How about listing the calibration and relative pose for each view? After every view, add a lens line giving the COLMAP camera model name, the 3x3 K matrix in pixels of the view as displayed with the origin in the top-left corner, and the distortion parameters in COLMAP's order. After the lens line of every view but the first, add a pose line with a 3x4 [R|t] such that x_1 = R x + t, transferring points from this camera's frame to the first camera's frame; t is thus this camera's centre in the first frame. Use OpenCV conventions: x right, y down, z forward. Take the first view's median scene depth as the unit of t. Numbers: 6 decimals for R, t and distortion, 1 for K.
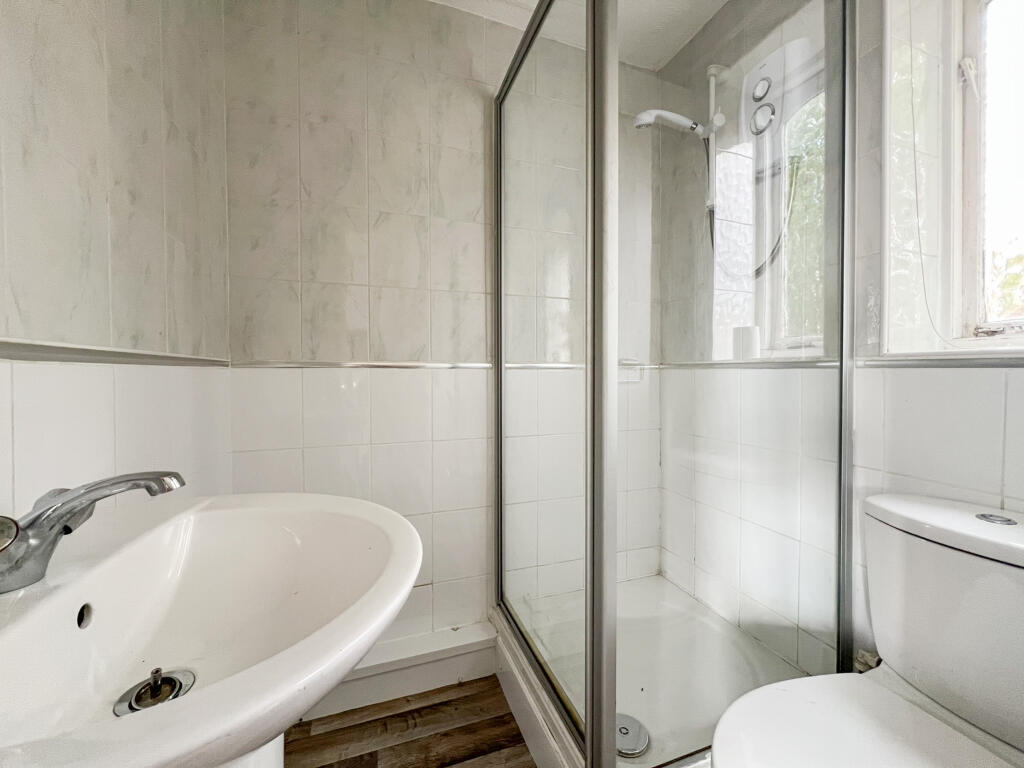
lens RADIAL K [[415.4, 0, 514.6], [0, 415.4, 384.9], [0, 0, 1]] dist [0.006372, -0.000008]
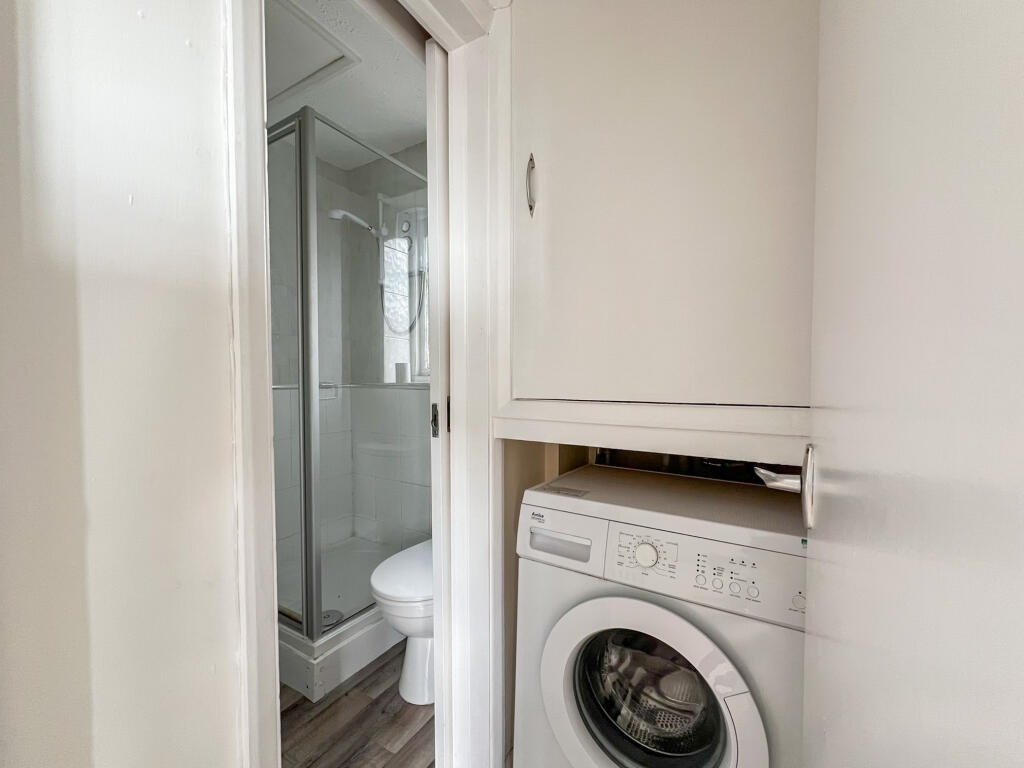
lens RADIAL K [[415.4, 0, 509.0], [0, 415.4, 390.3], [0, 0, 1]] dist [0.006372, -0.000008]
pose [[0.776515, -0.019041, 0.629811, -0.137681], [0.005138, 0.999701, 0.023889, -0.066713], [-0.630078, -0.015314, 0.776381, -0.496605]]
